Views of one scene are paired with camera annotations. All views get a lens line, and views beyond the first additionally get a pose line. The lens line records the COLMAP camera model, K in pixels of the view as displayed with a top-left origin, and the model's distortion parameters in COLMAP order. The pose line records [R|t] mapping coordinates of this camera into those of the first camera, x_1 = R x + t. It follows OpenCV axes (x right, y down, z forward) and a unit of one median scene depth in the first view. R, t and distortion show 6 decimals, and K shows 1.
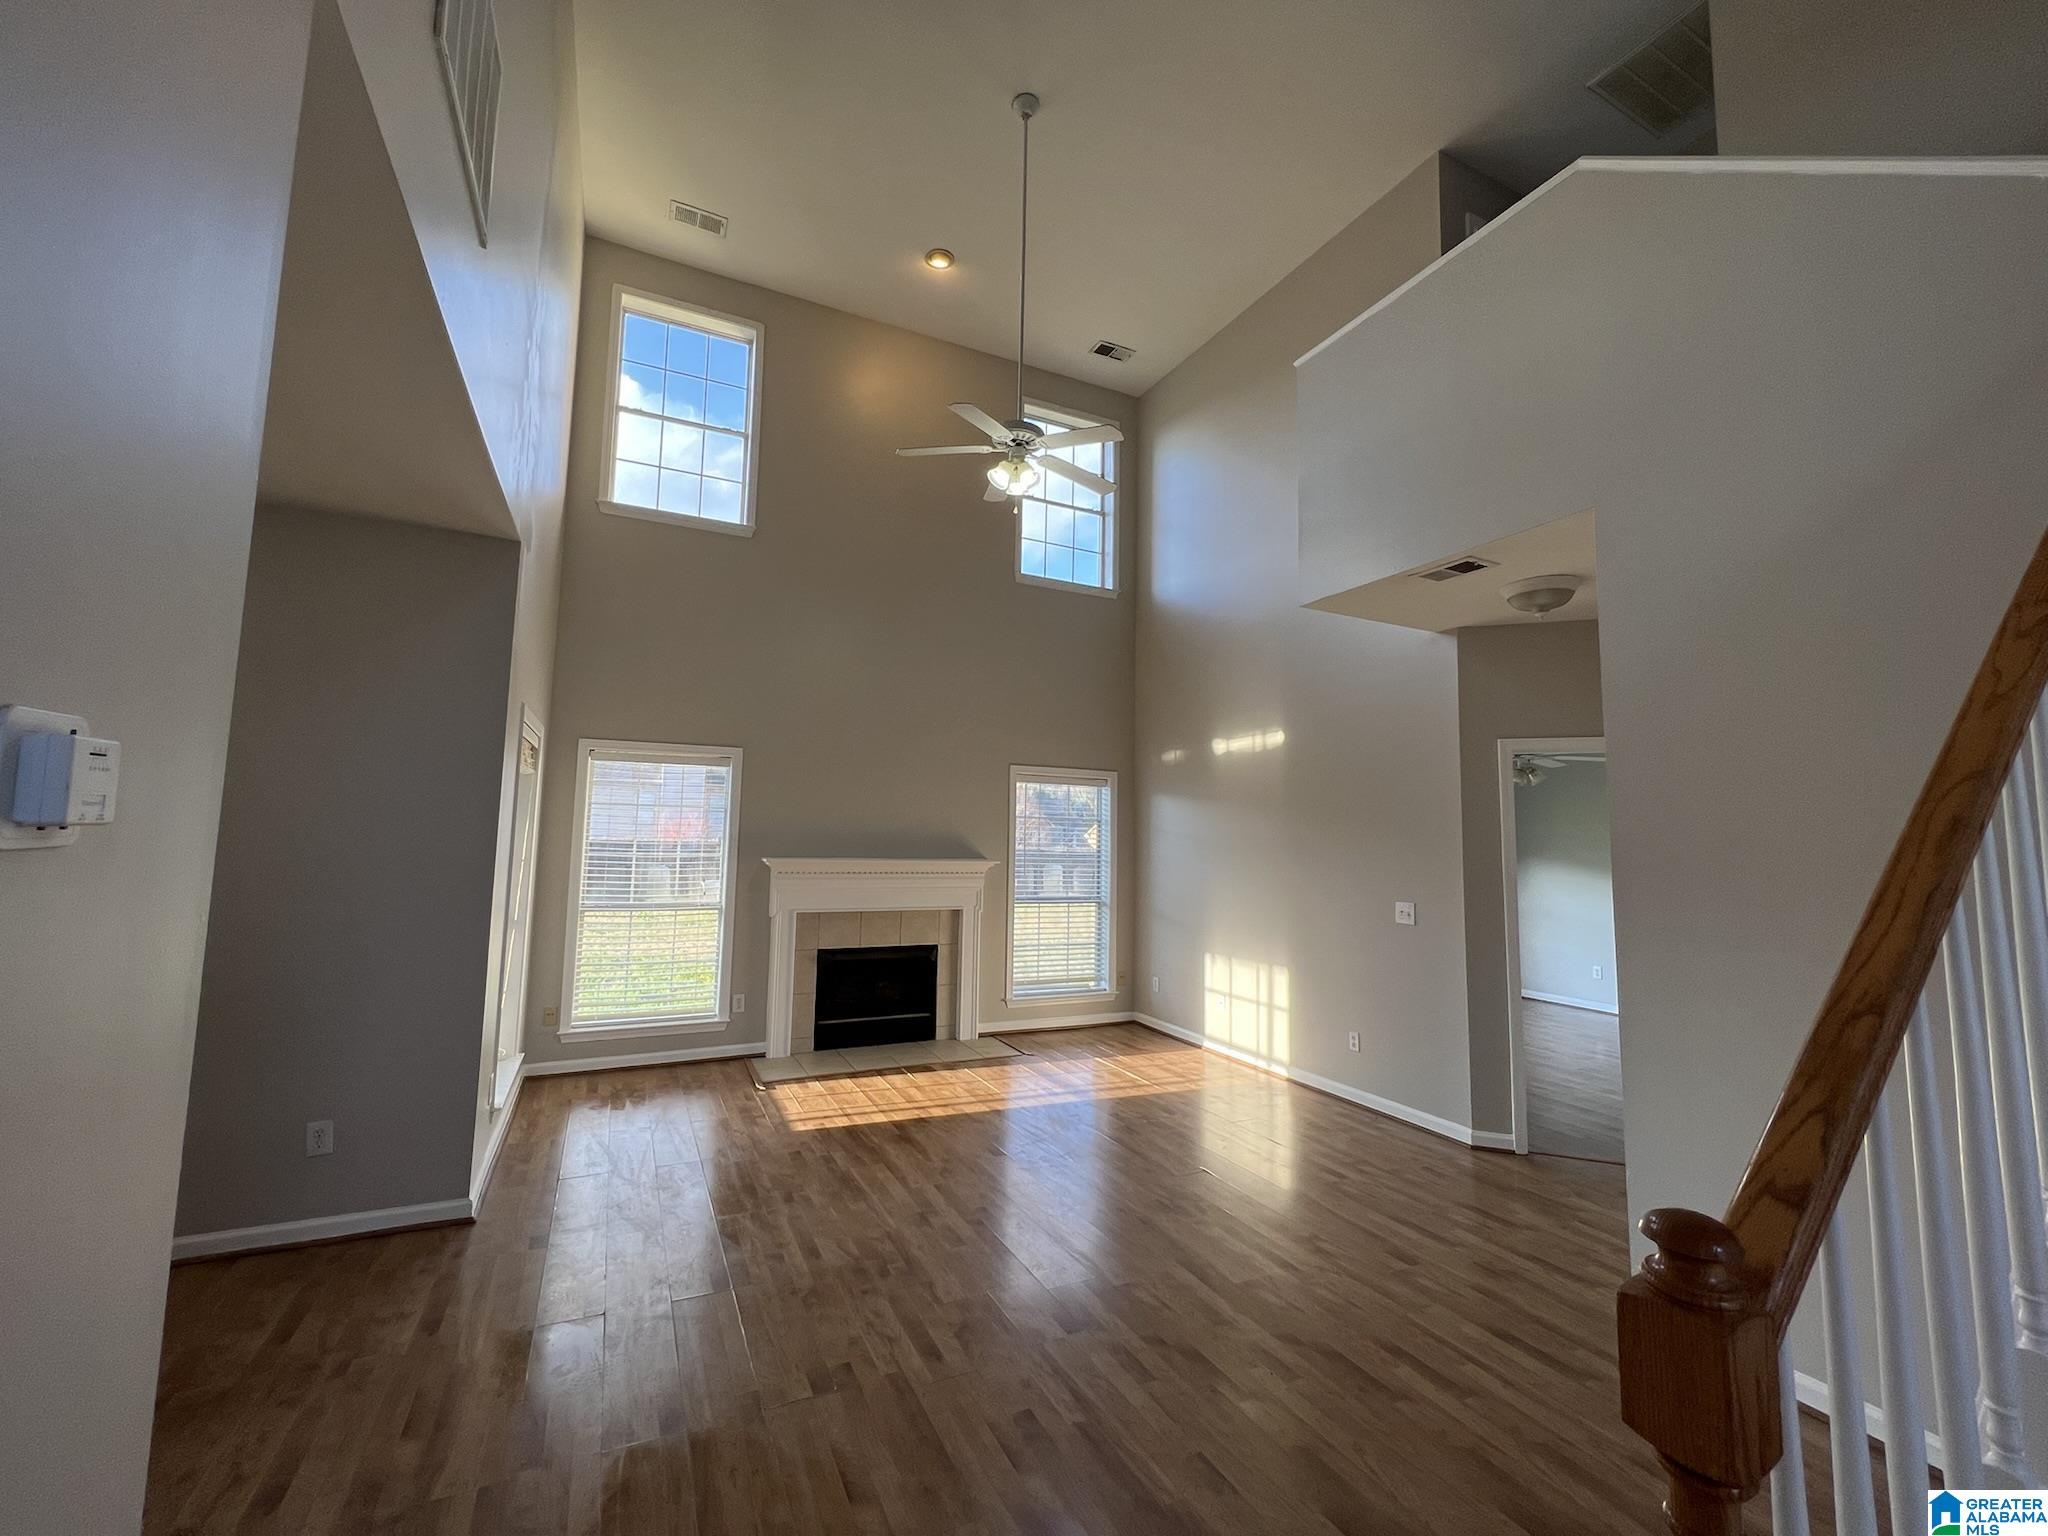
lens RADIAL K [[815.5, 0, 1003.9], [0, 815.5, 754.3], [0, 0, 1]] dist [-0.000231, 0.000424]
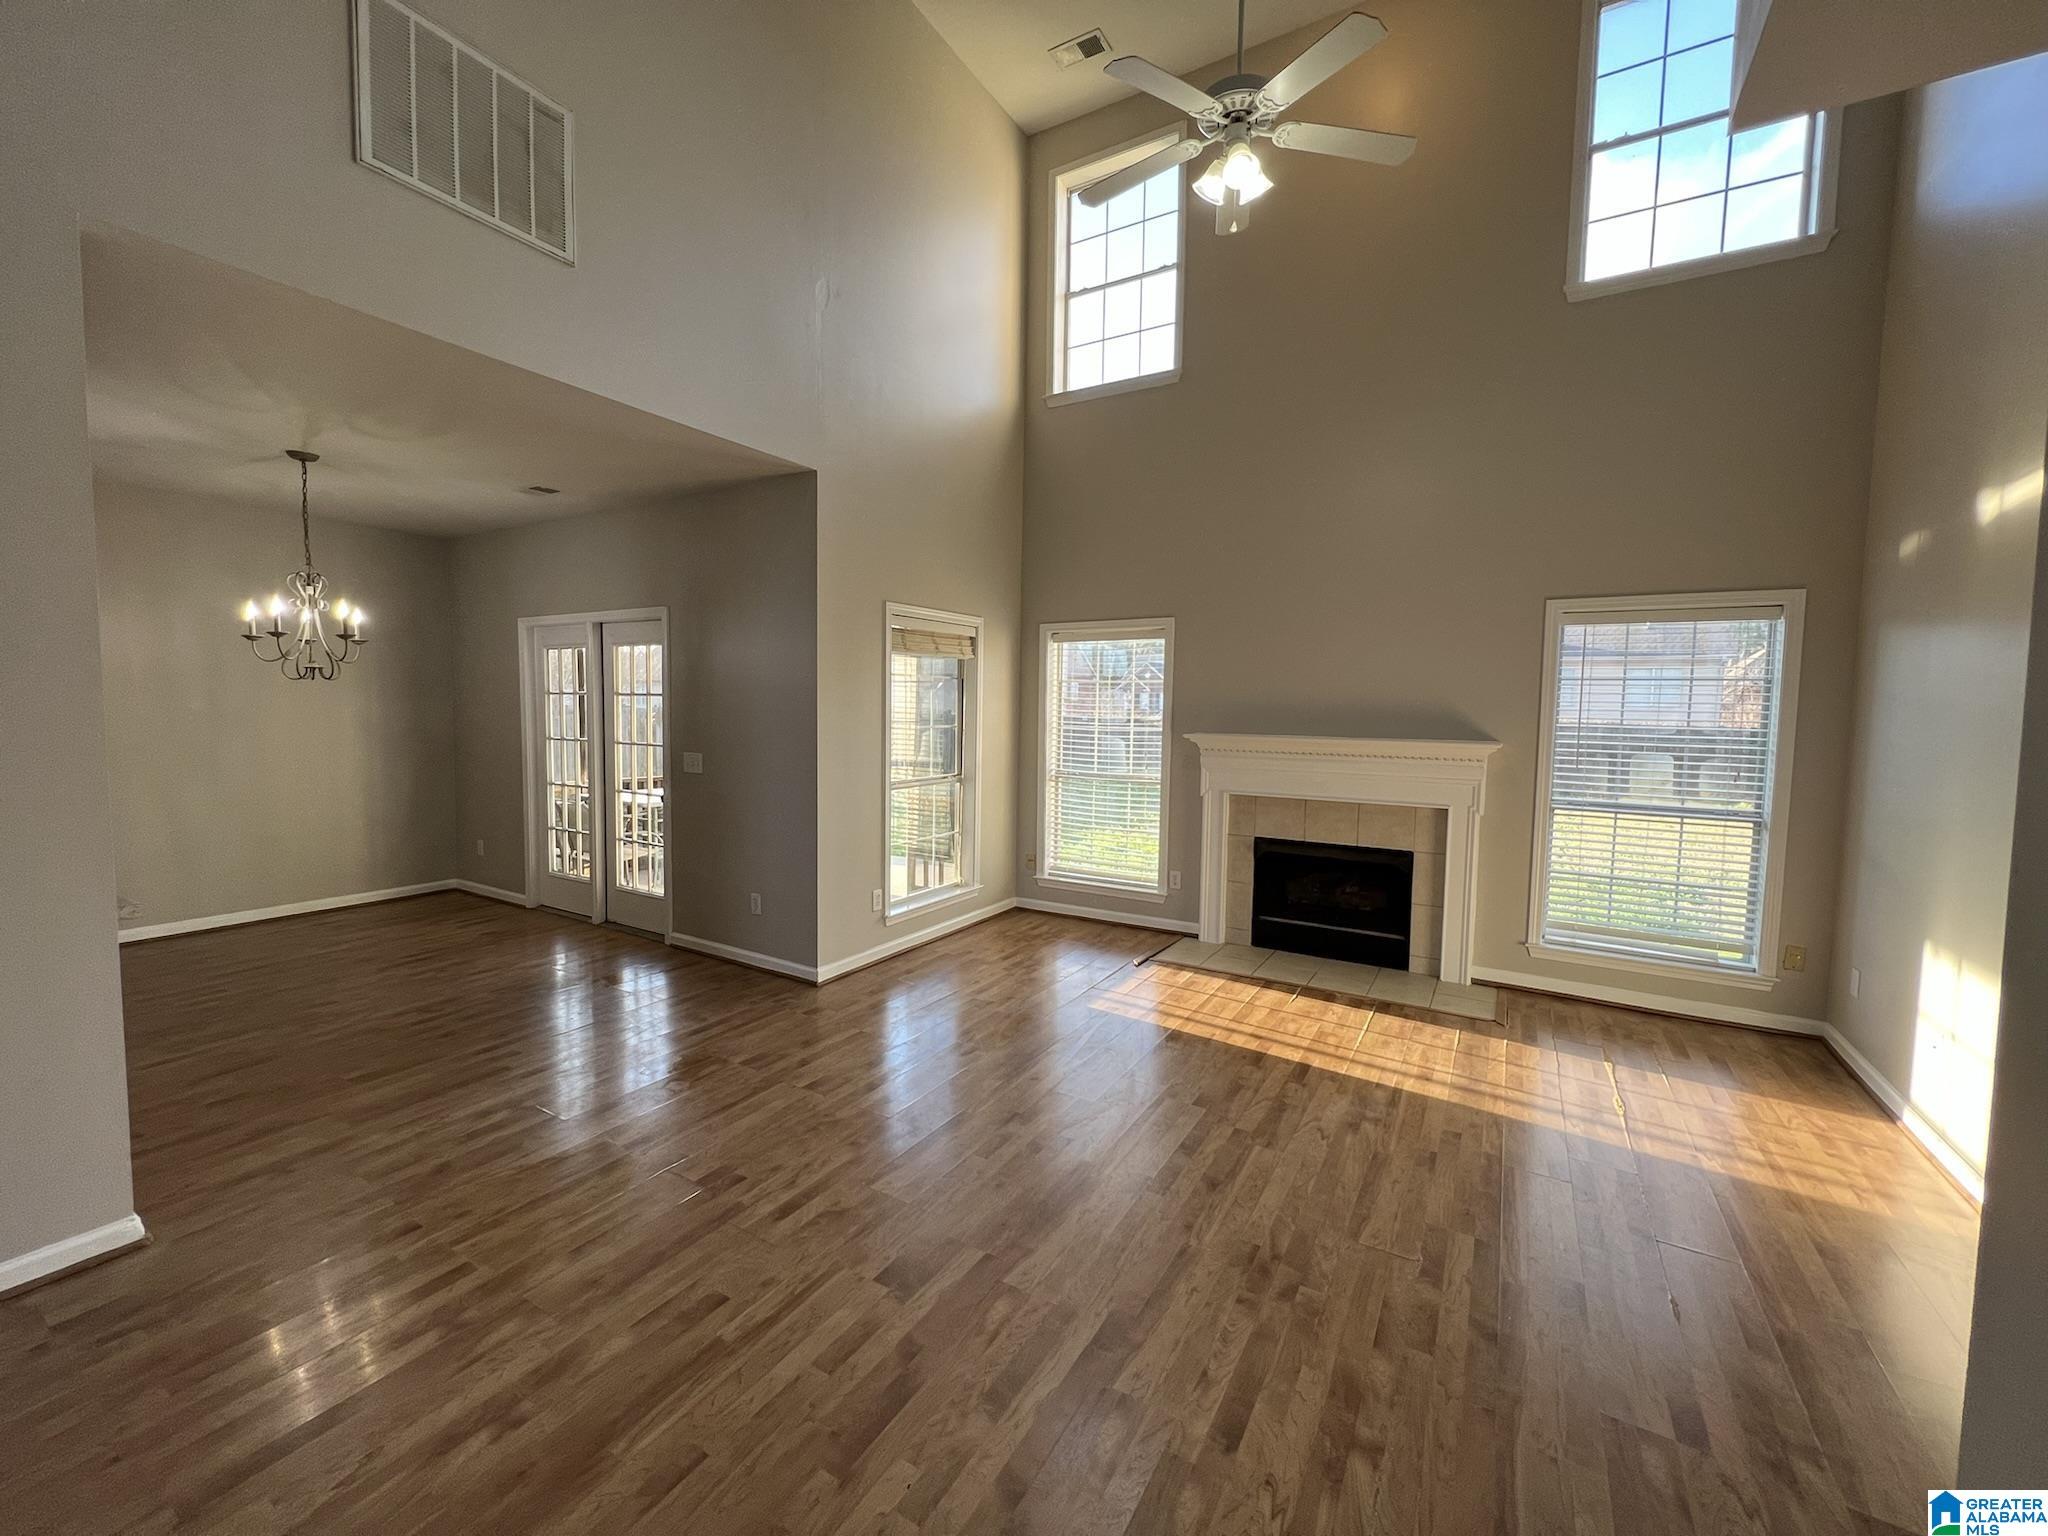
lens RADIAL K [[815.5, 0, 1016.3], [0, 815.5, 752.3], [0, 0, 1]] dist [-0.000231, 0.000424]
pose [[0.553561, 0.035746, -0.832041, 0.382798], [0.083255, 0.991698, 0.097995, 0.040927], [0.828637, -0.123518, 0.545989, 0.325202]]
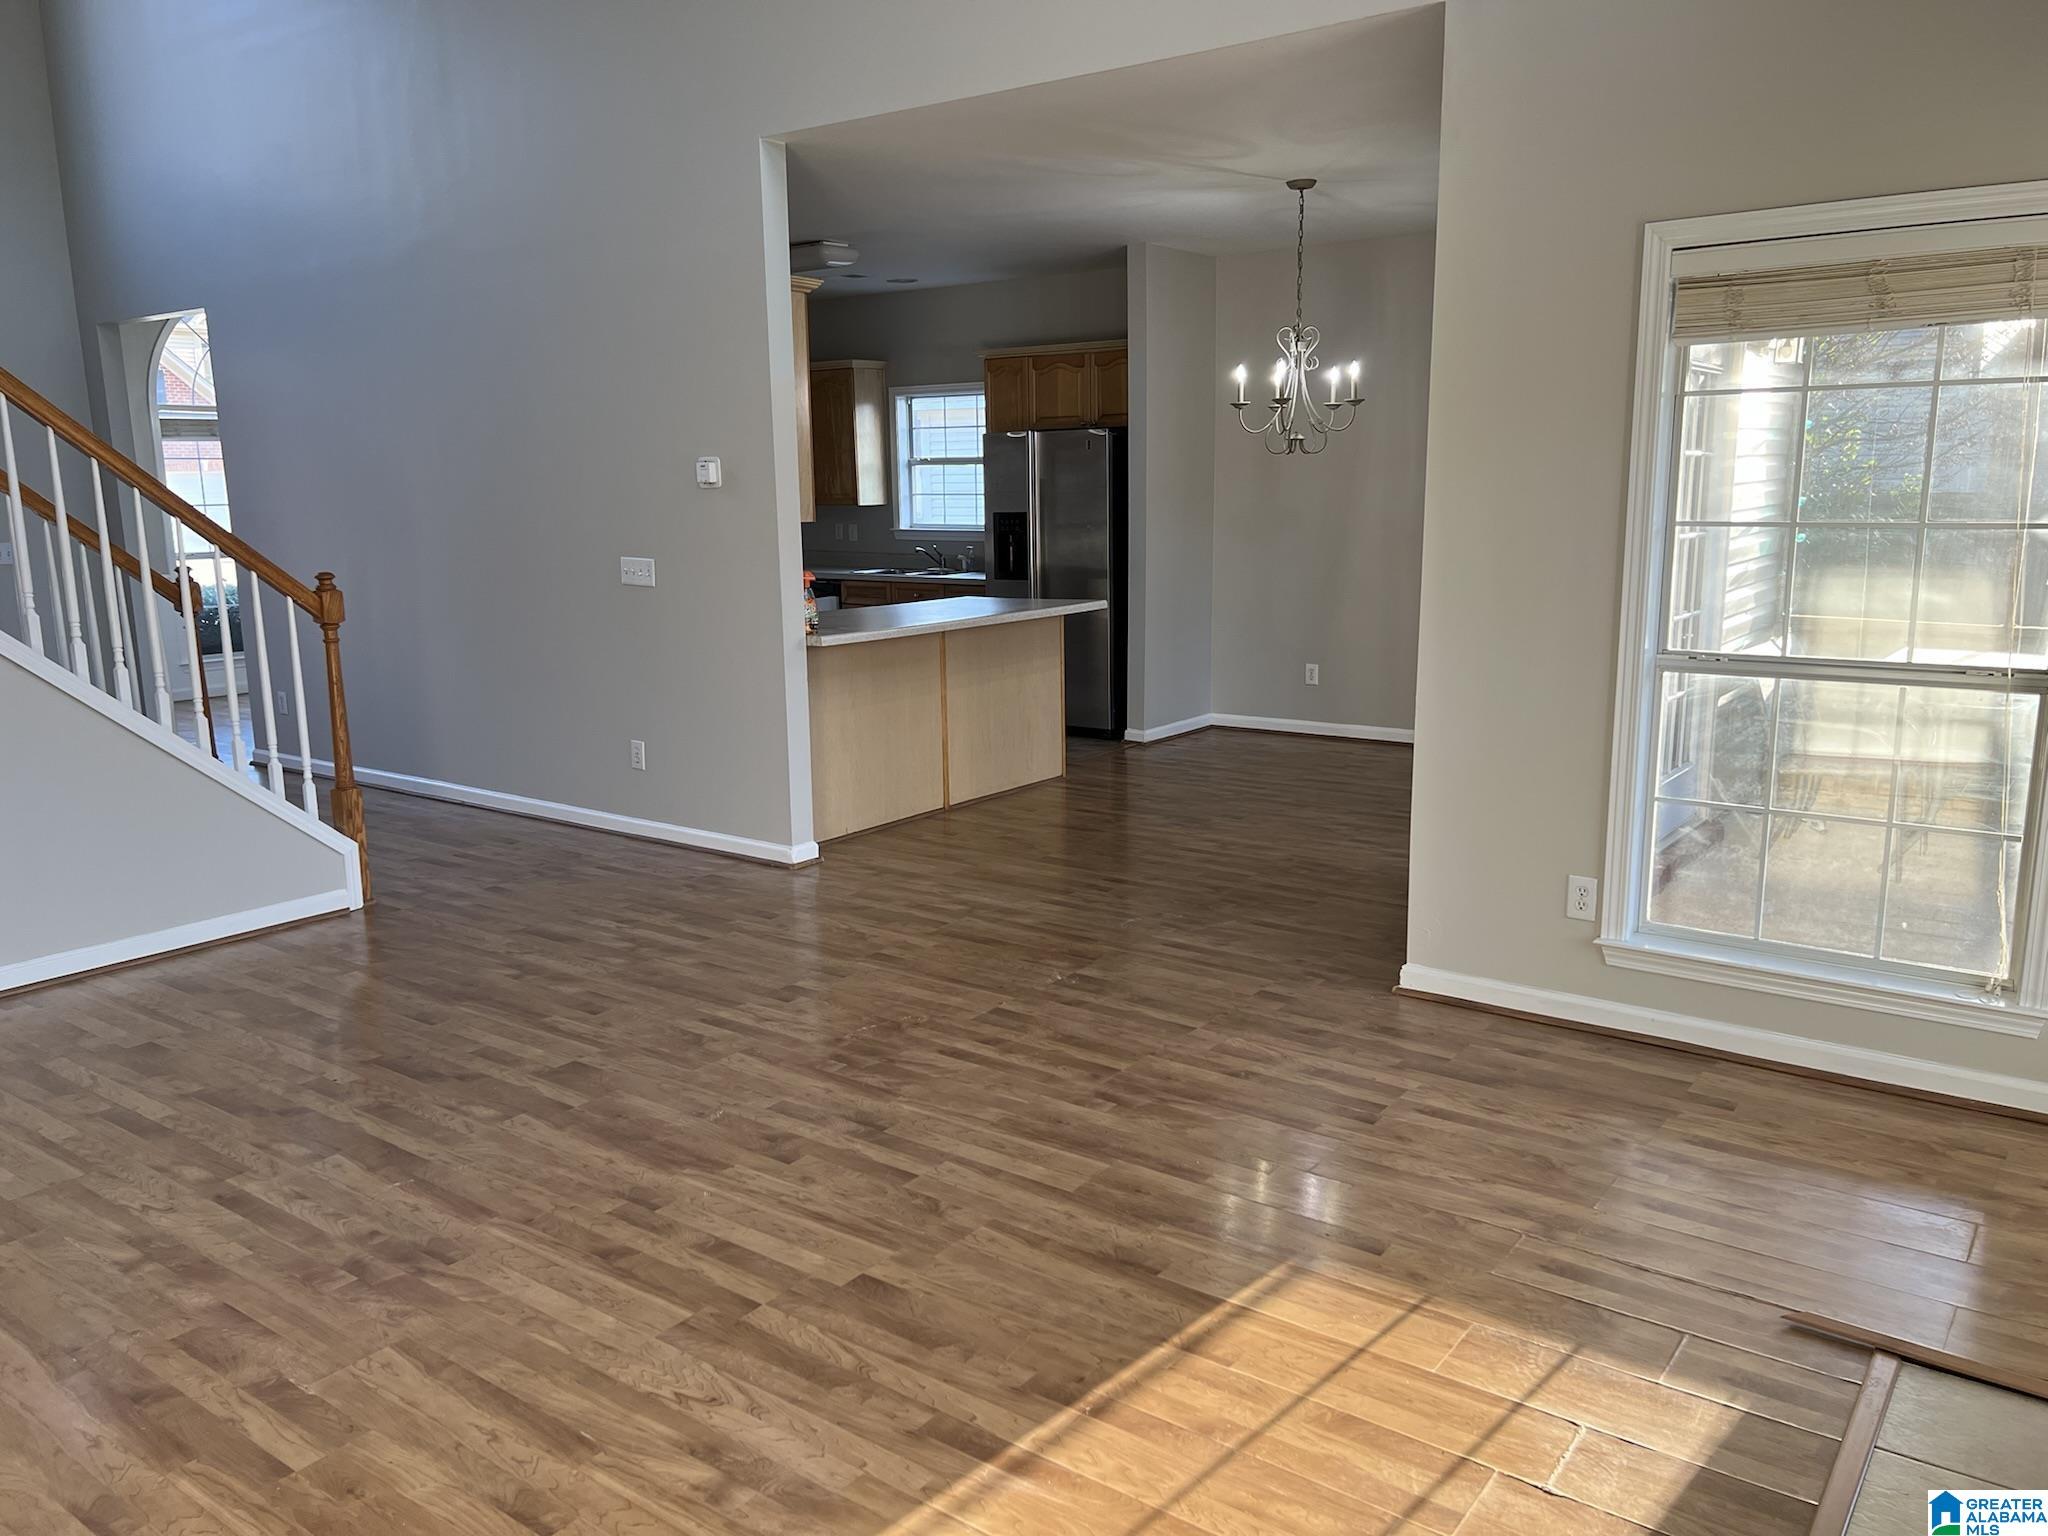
lens RADIAL K [[1544.0, 0, 1035.5], [0, 1544.0, 764.0], [0, 0, 1]] dist [0.036996, -0.029160]
pose [[-0.876913, 0.081520, -0.473685, 0.181590], [0.046692, 0.995299, 0.084848, 0.125681], [0.478375, 0.052287, -0.876598, 1.193562]]
